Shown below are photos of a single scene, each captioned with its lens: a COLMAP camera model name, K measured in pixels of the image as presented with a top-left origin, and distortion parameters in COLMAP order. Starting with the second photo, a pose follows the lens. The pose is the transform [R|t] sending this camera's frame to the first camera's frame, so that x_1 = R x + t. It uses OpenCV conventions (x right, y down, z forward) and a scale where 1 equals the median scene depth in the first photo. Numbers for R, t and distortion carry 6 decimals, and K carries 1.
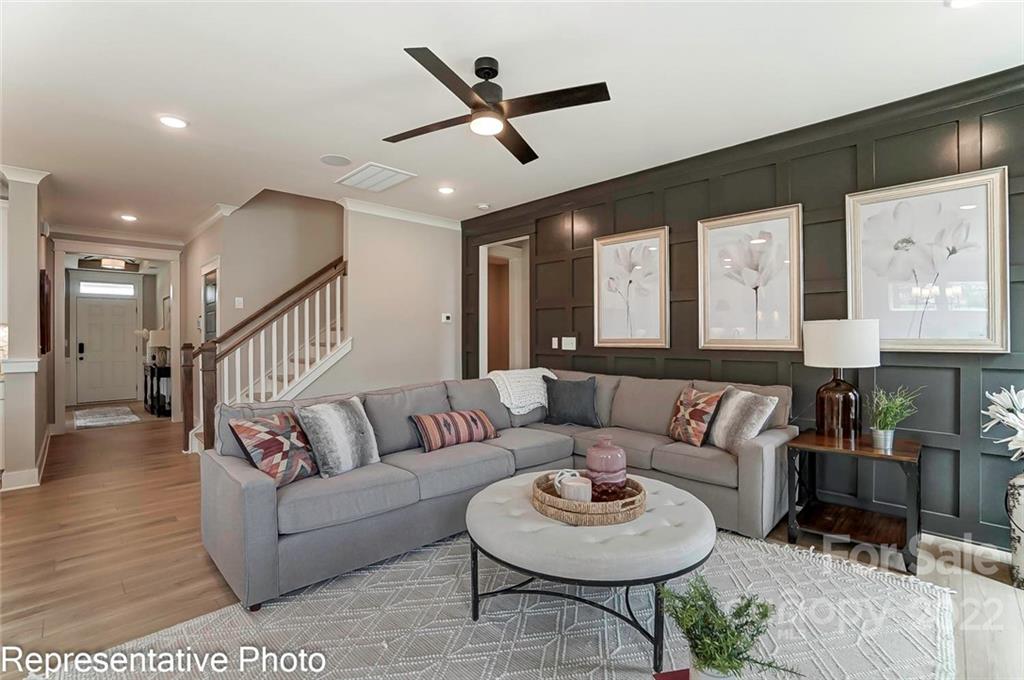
lens RADIAL K [[457.4, 0, 510.6], [0, 457.4, 345.9], [0, 0, 1]] dist [-0.068712, 0.028788]
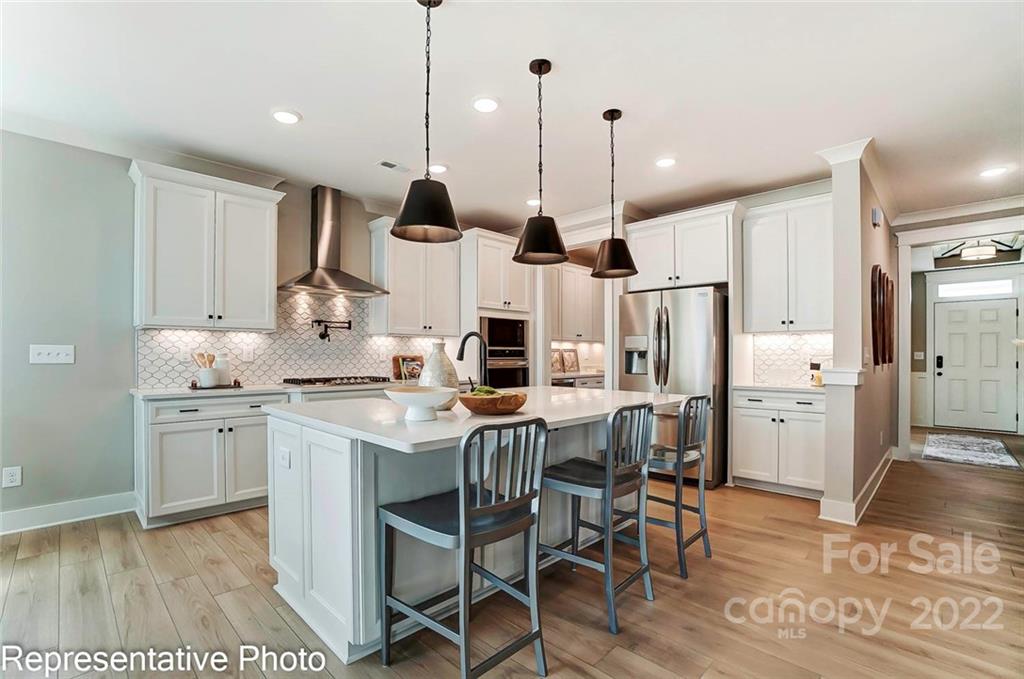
lens RADIAL K [[457.4, 0, 510.6], [0, 457.4, 345.4], [0, 0, 1]] dist [-0.068712, 0.028788]
pose [[-0.003017, -0.017081, -0.999850, -0.133454], [-0.022289, 0.999607, -0.017010, 0.007245], [0.999747, 0.022234, -0.003397, 0.188643]]
